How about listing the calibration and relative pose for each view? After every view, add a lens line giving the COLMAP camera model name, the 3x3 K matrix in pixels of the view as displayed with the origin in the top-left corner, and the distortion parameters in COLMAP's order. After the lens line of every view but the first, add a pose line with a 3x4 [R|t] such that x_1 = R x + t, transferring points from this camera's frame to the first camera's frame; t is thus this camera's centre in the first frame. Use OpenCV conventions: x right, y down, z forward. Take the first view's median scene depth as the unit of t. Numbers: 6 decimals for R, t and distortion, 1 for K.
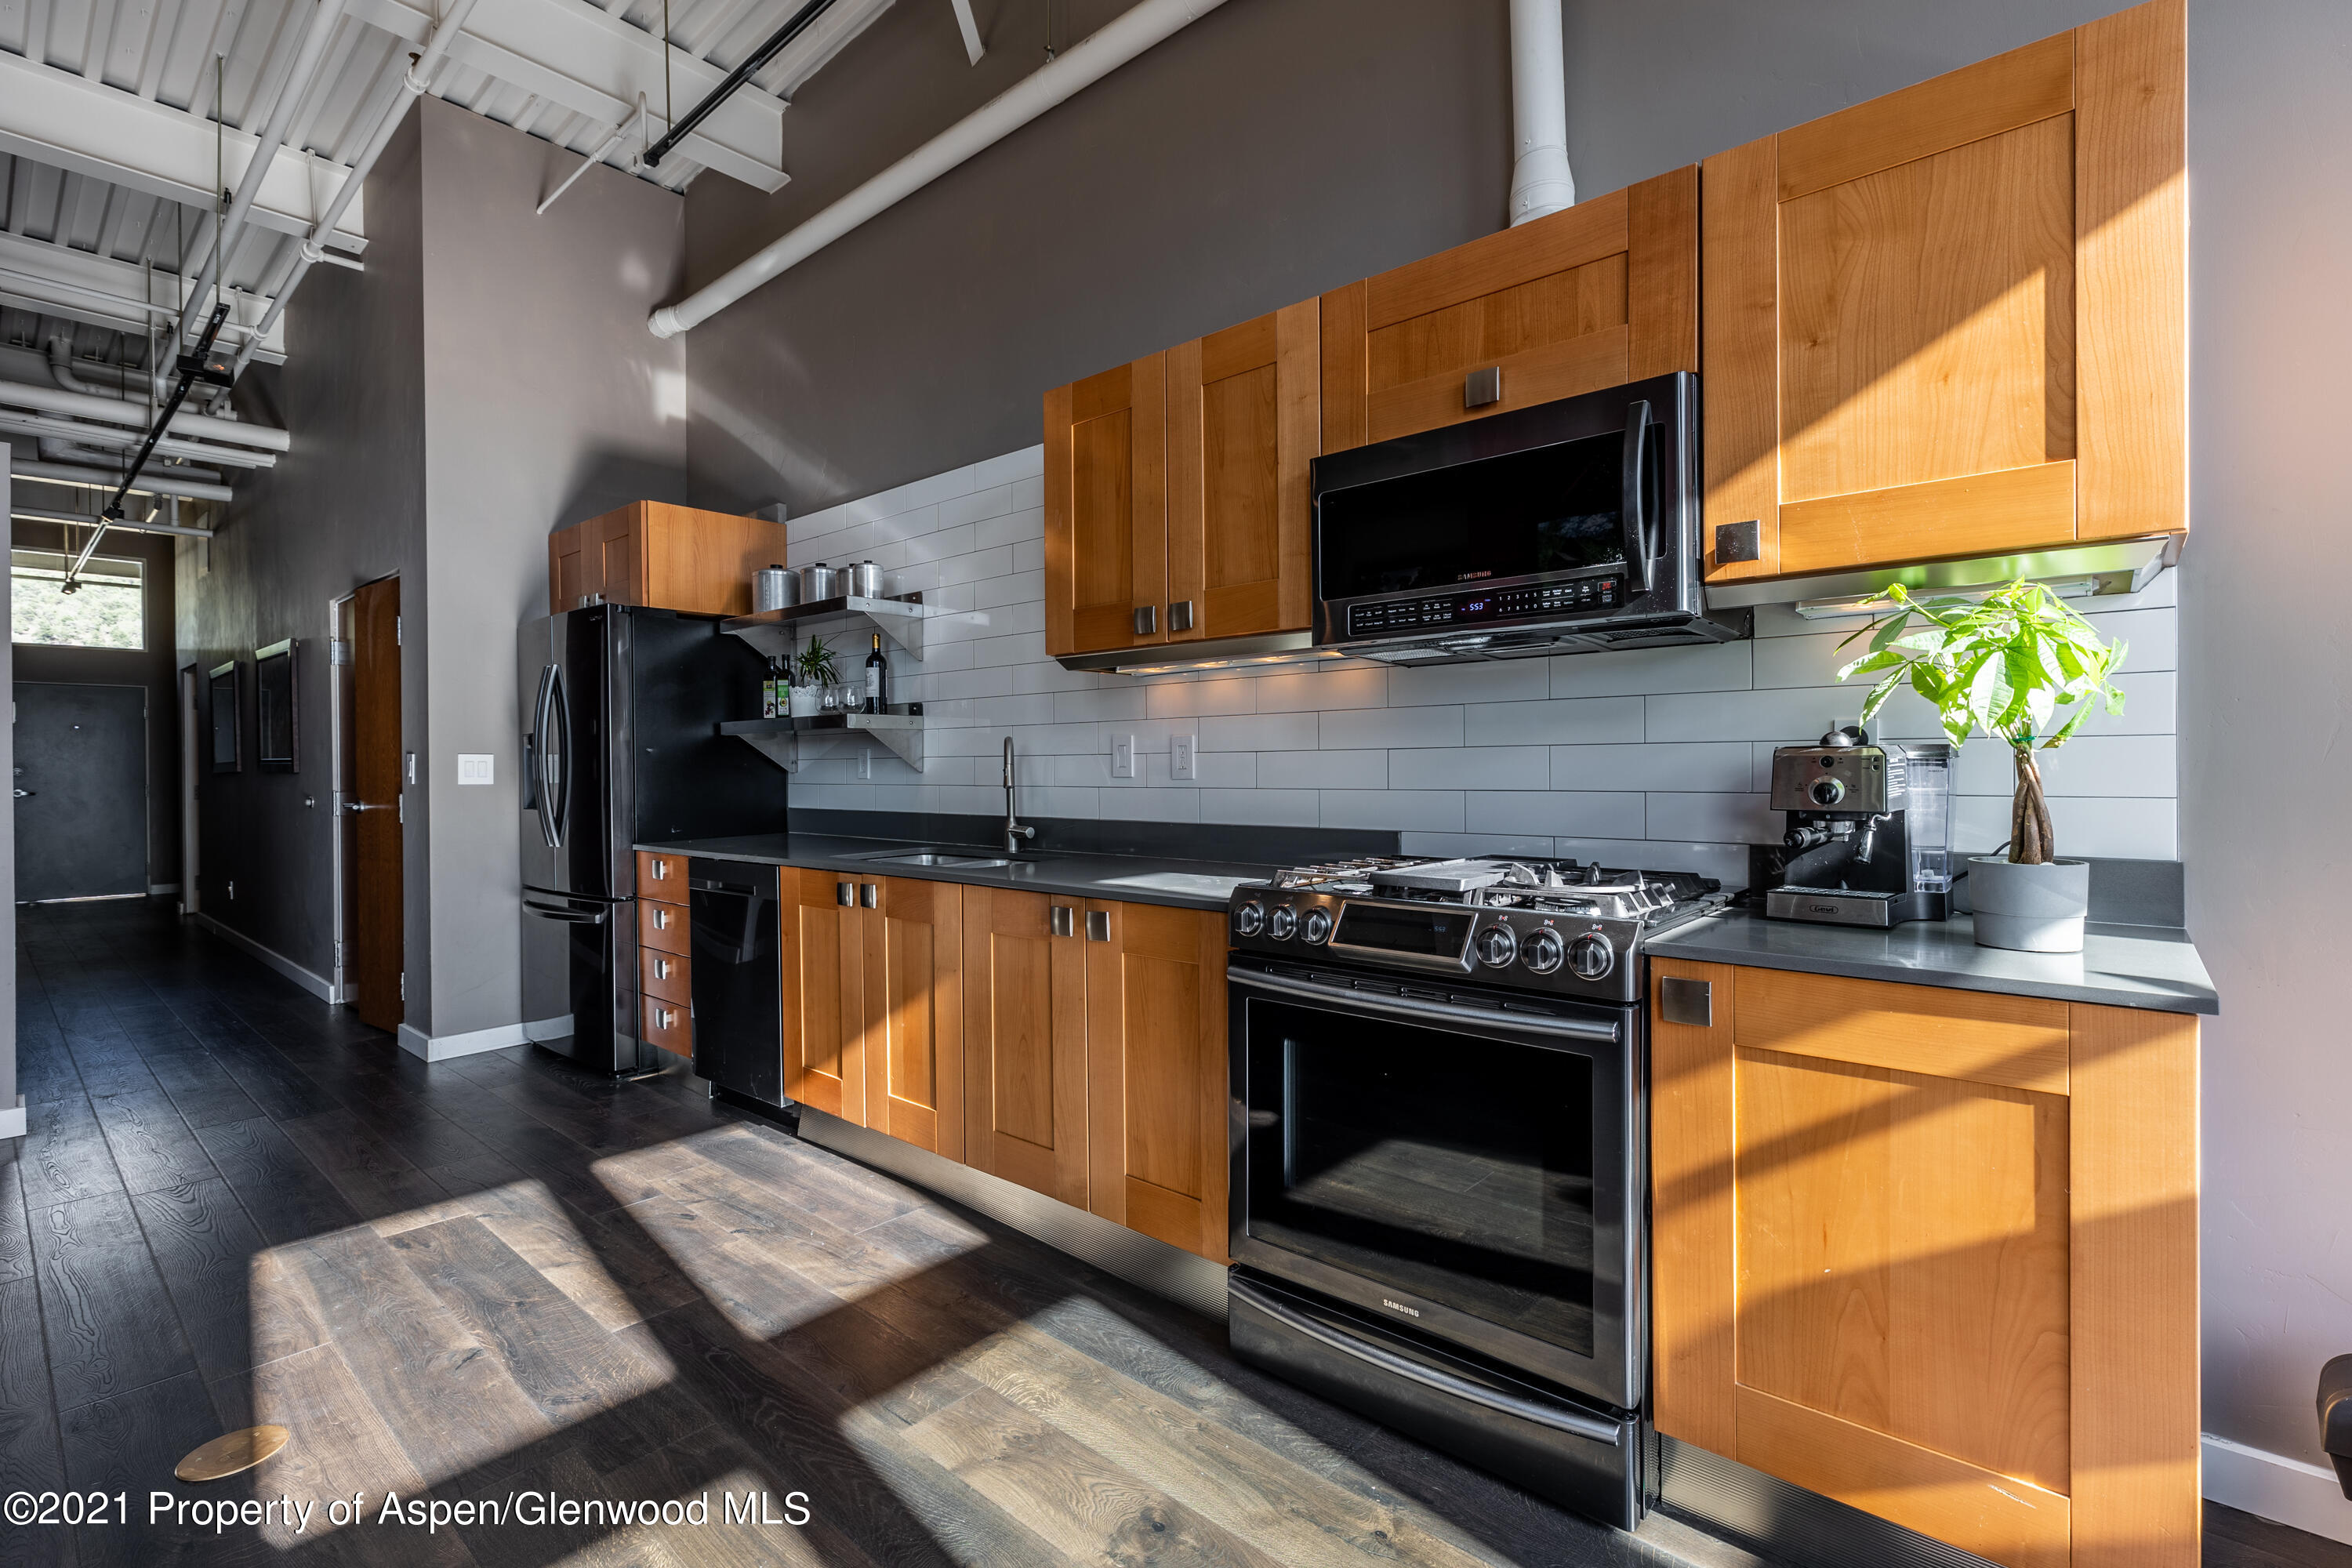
lens RADIAL K [[1092.2, 0, 1177.1], [0, 1092.2, 767.0], [0, 0, 1]] dist [-0.001652, 0.000450]
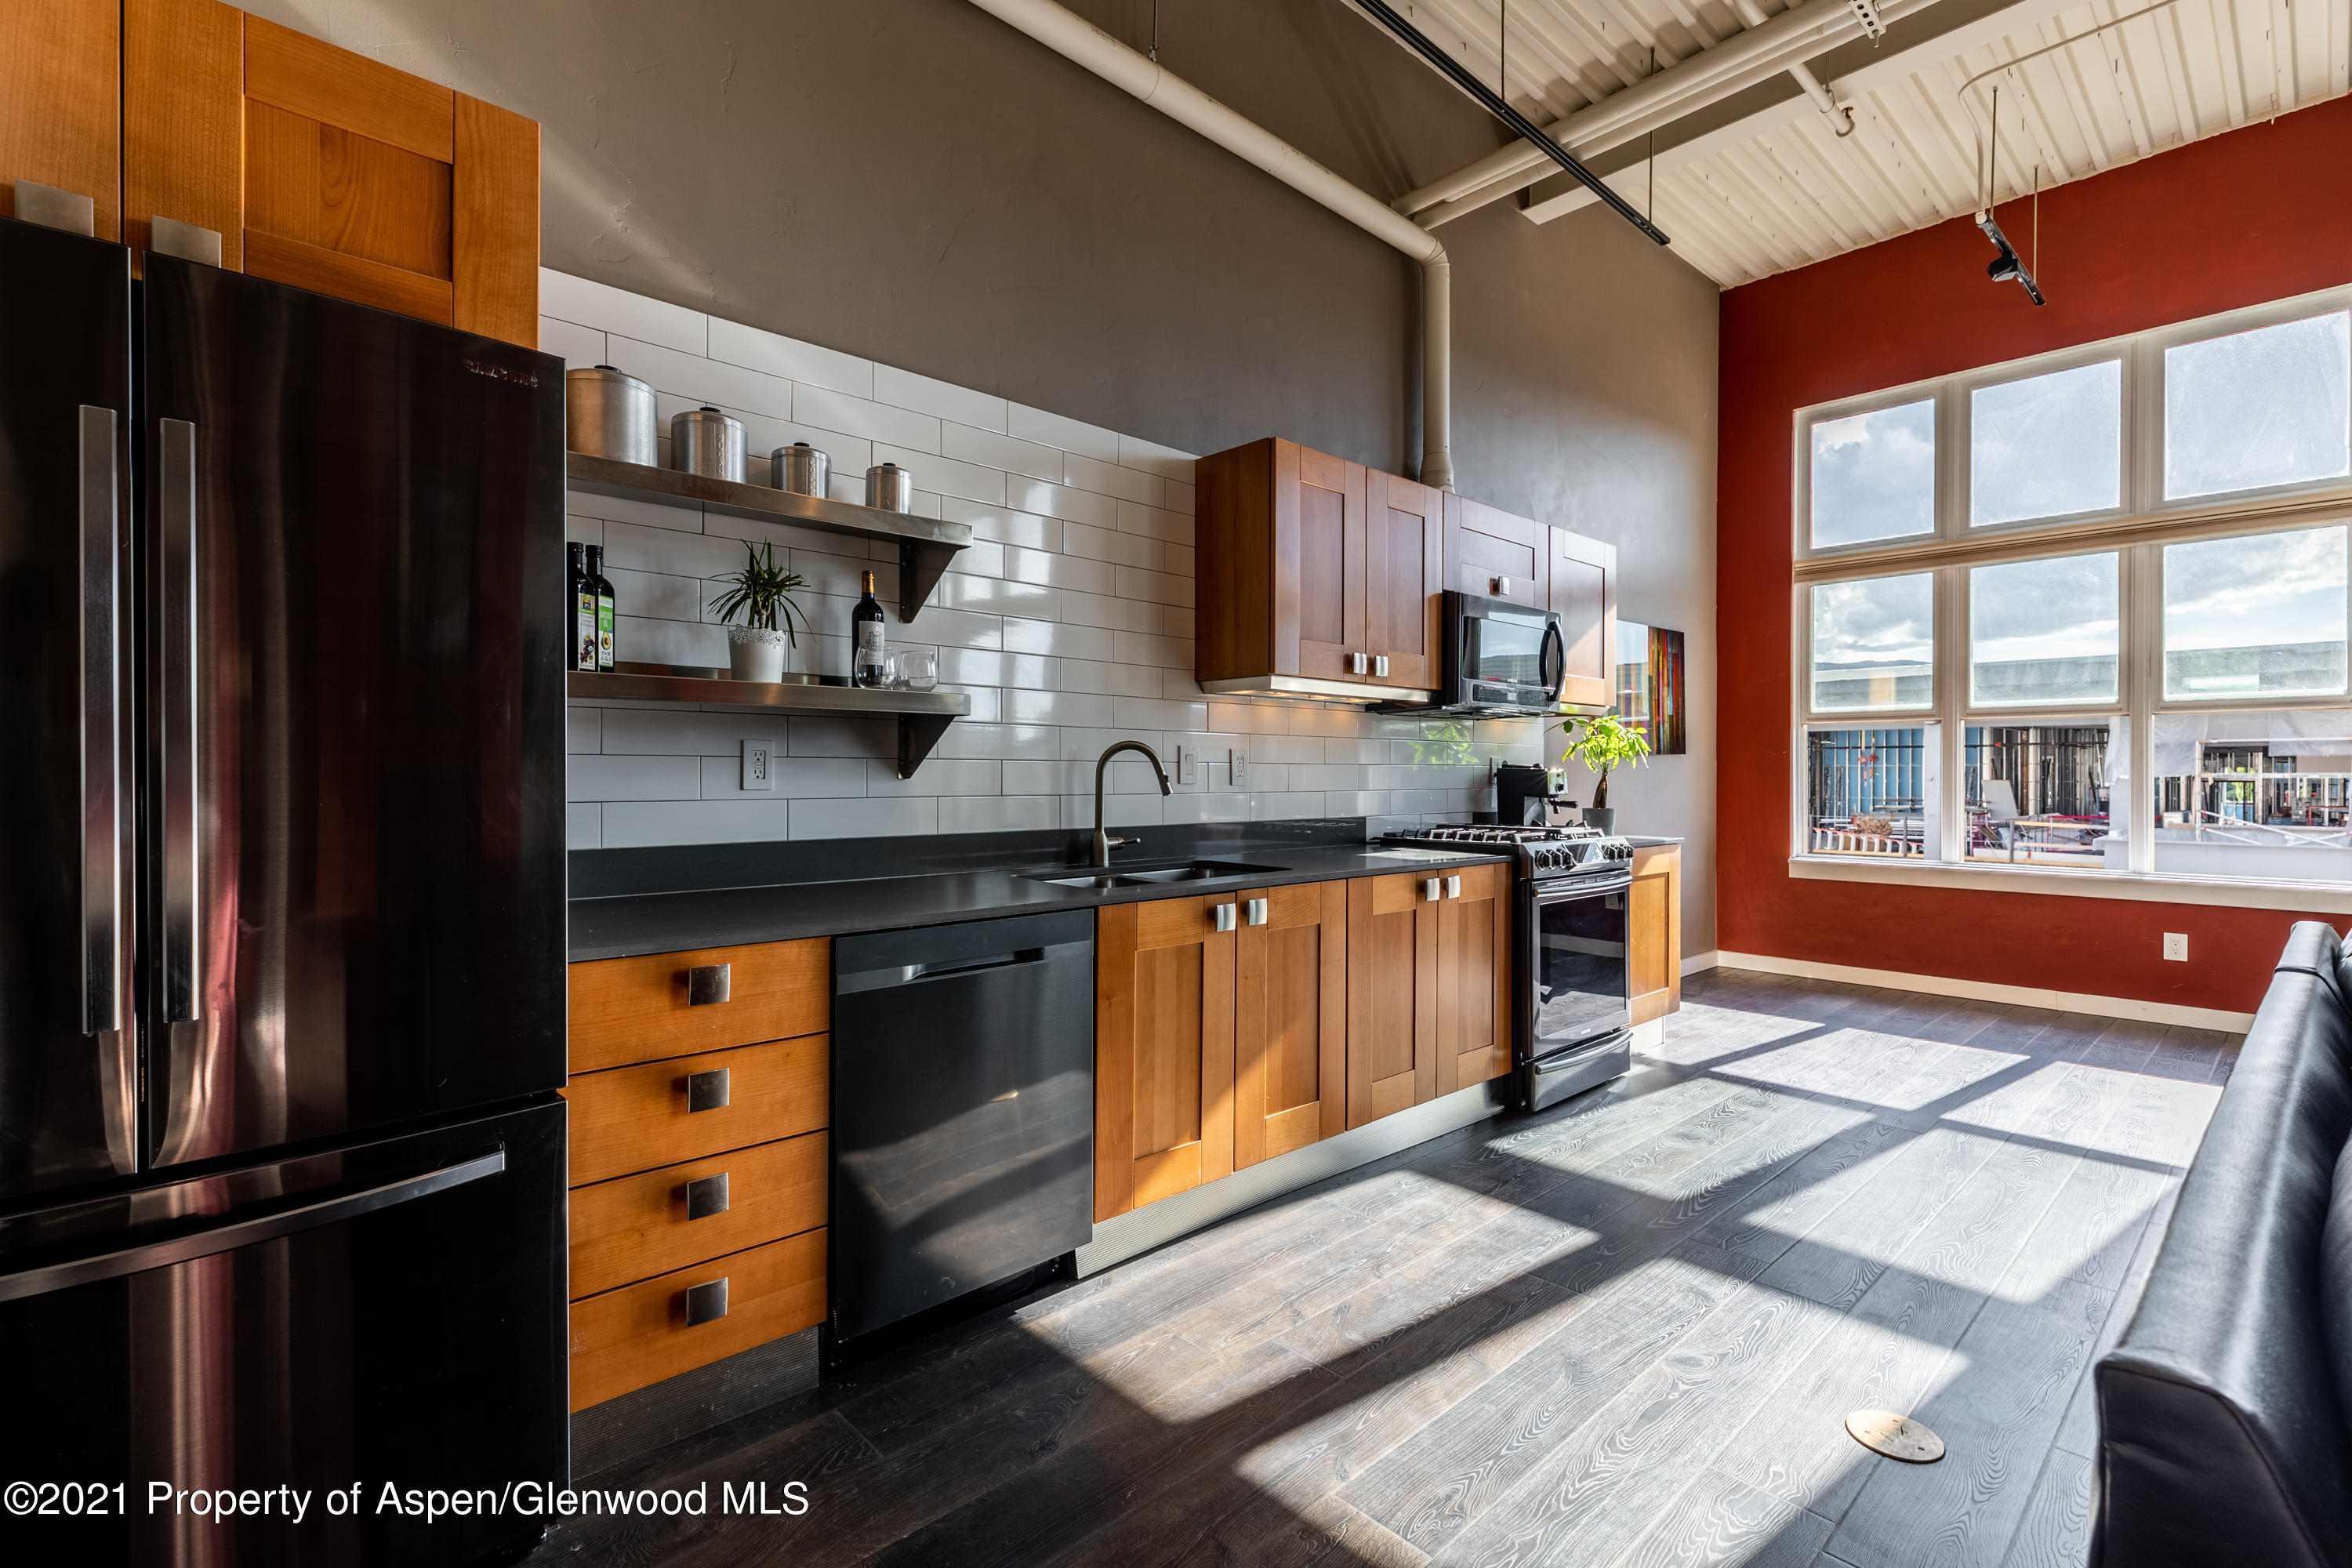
lens RADIAL K [[1071.3, 0, 1205.2], [0, 1071.3, 777.6], [0, 0, 1]] dist [0.001021, -0.000130]
pose [[0.077292, 0.005518, 0.996993, -1.197852], [-0.000576, 0.999985, -0.005490, 0.009213], [-0.997008, -0.000150, 0.077294, 0.979091]]
